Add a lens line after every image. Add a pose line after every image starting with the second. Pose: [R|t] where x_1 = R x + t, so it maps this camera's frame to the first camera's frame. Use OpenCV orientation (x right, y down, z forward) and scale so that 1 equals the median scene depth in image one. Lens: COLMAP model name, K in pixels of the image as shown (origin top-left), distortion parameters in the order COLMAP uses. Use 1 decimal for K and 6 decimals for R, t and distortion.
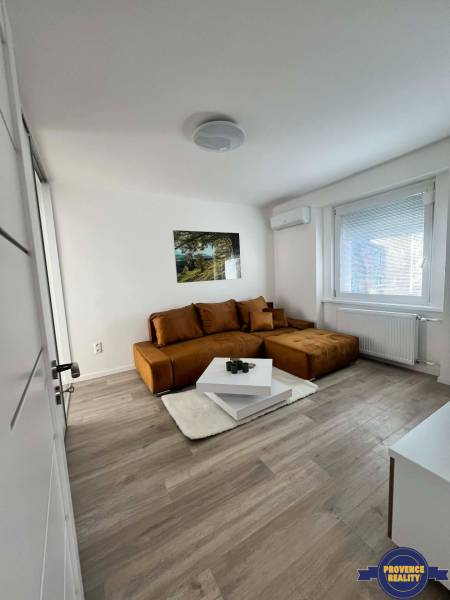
lens RADIAL K [[240.4, 0, 226.4], [0, 240.4, 298.3], [0, 0, 1]] dist [-0.003386, 0.000476]
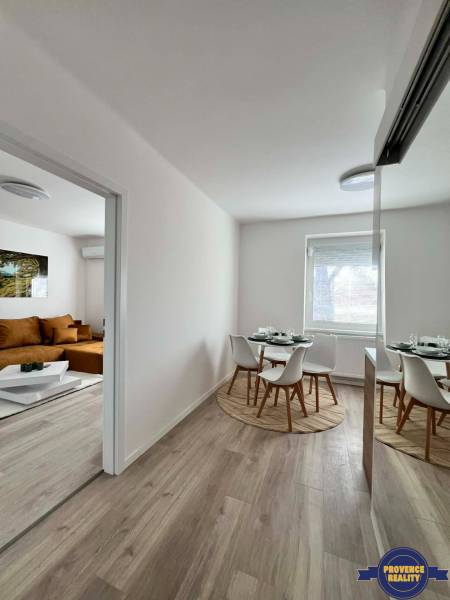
lens RADIAL K [[240.4, 0, 227.9], [0, 240.4, 299.1], [0, 0, 1]] dist [-0.003386, 0.000476]
pose [[0.781864, 0.060849, 0.620473, 0.037233], [0.001588, 0.995028, -0.099583, 0.048964], [-0.623447, 0.078846, 0.777880, -0.504239]]
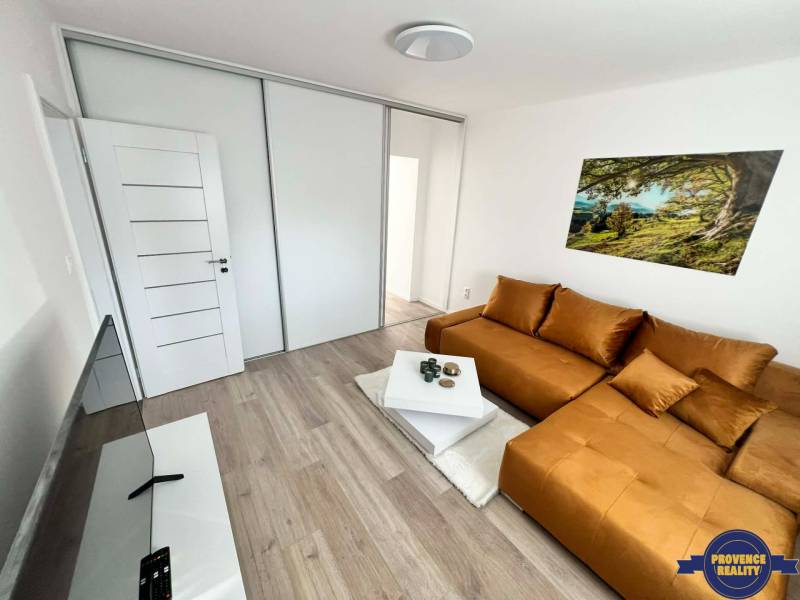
lens RADIAL K [[320.5, 0, 399.5], [0, 320.5, 298.5], [0, 0, 1]] dist [-0.003386, 0.000476]
pose [[0.089342, 0.375335, -0.922573, 0.722691], [-0.150094, 0.920773, 0.360068, -0.224189], [0.984627, 0.106303, 0.138599, 0.595575]]
